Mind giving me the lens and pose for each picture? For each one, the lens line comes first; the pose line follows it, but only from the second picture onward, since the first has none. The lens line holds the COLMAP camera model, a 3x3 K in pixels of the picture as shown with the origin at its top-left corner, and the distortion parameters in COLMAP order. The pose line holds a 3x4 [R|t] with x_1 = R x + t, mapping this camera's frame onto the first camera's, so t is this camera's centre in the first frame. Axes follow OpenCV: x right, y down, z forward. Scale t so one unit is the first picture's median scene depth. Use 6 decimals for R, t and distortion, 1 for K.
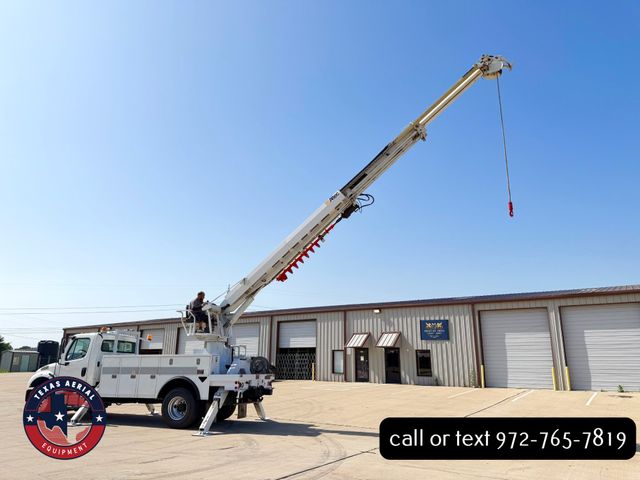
lens RADIAL K [[451.0, 0, 317.0], [0, 451.0, 238.6], [0, 0, 1]] dist [0.114100, -0.188700]
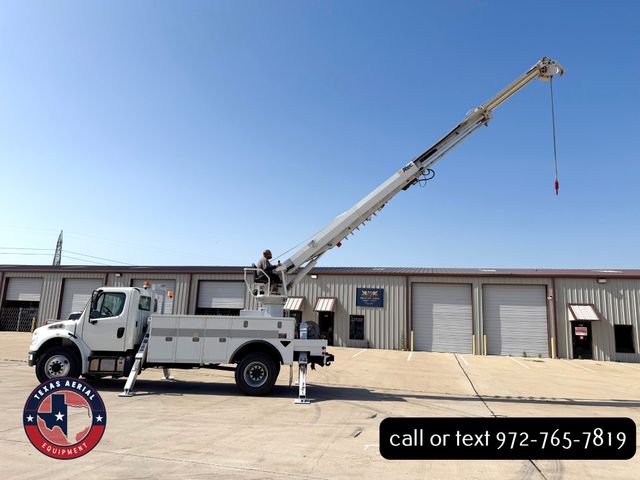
lens RADIAL K [[451.0, 0, 317.0], [0, 451.0, 238.6], [0, 0, 1]] dist [0.114100, -0.188700]
pose [[0.936215, 0.093692, 0.338707, -0.251018], [-0.121646, 0.990622, 0.062219, 0.012942], [-0.329701, -0.099453, 0.938832, 0.058895]]
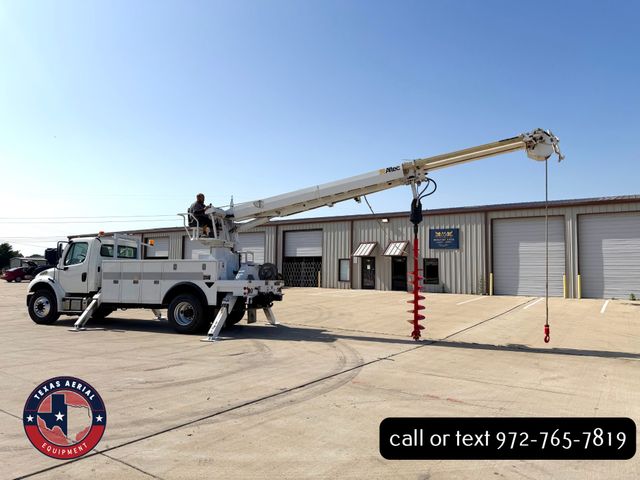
lens RADIAL K [[451.0, 0, 317.0], [0, 451.0, 238.6], [0, 0, 1]] dist [0.114100, -0.188700]
pose [[0.999976, 0.003958, -0.005710, -0.010100], [-0.002791, 0.981489, 0.191496, 0.015086], [0.006362, -0.191476, 0.981477, 0.044009]]
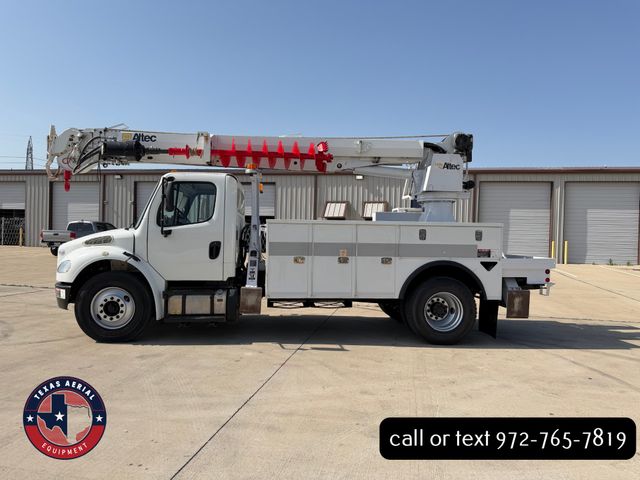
lens RADIAL K [[449.6, 0, 320.0], [0, 449.6, 240.0], [0, 0, 1]] dist [0.083602, -0.120158]
pose [[0.919605, 0.009329, 0.392735, -0.315987], [-0.119124, 0.959270, 0.256146, 0.075576], [-0.374349, -0.282338, 0.883260, 0.282731]]
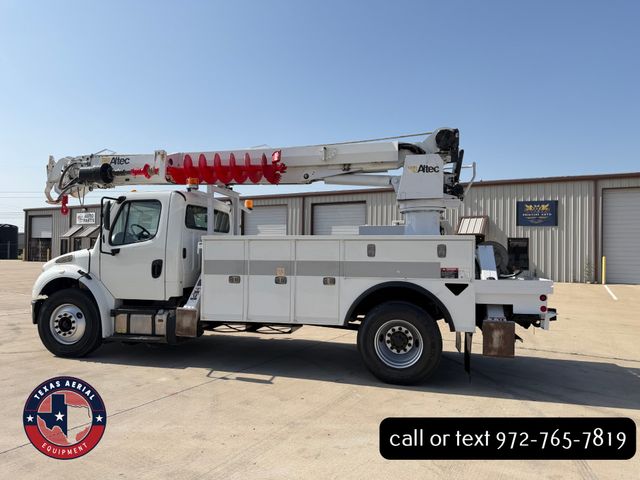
lens RADIAL K [[451.0, 0, 317.0], [0, 451.0, 238.6], [0, 0, 1]] dist [0.114100, -0.188700]
pose [[0.995833, 0.009680, 0.090678, -0.204569], [-0.030709, 0.971874, 0.233492, 0.075814], [-0.085867, -0.235303, 0.968121, 0.280949]]
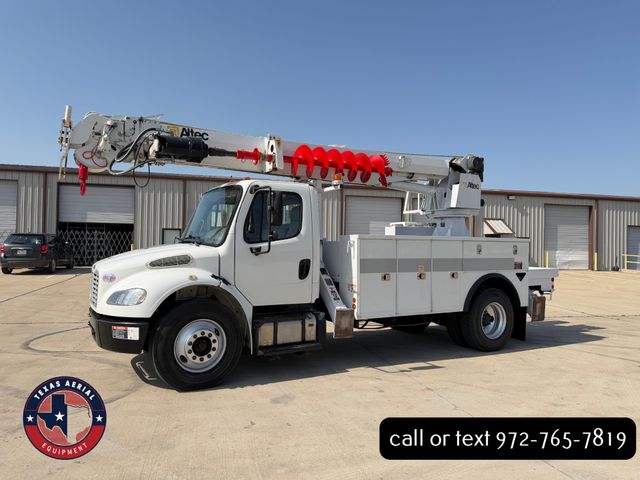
lens RADIAL K [[451.0, 0, 317.0], [0, 451.0, 238.6], [0, 0, 1]] dist [0.114100, -0.188700]
pose [[0.678454, 0.016860, 0.734449, -0.434524], [-0.205355, 0.964236, 0.167564, 0.099576], [-0.705357, -0.264508, 0.657653, 0.379893]]
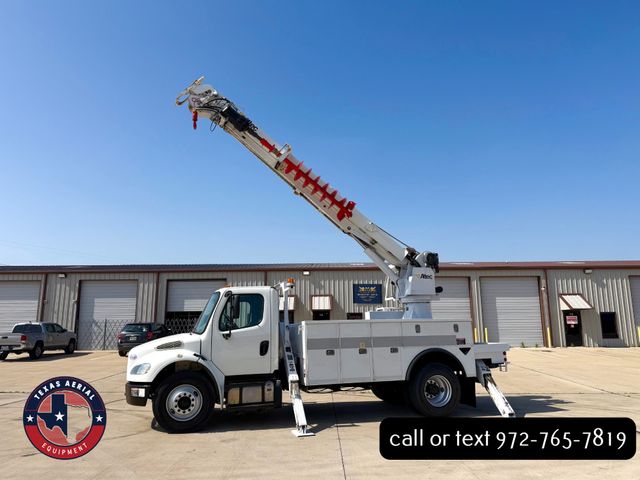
lens RADIAL K [[451.0, 0, 317.0], [0, 451.0, 238.6], [0, 0, 1]] dist [0.114100, -0.188700]
pose [[0.836794, 0.089429, 0.540165, -0.423785], [-0.130913, 0.990635, 0.038794, 0.058605], [-0.531637, -0.103177, 0.840664, 0.242051]]
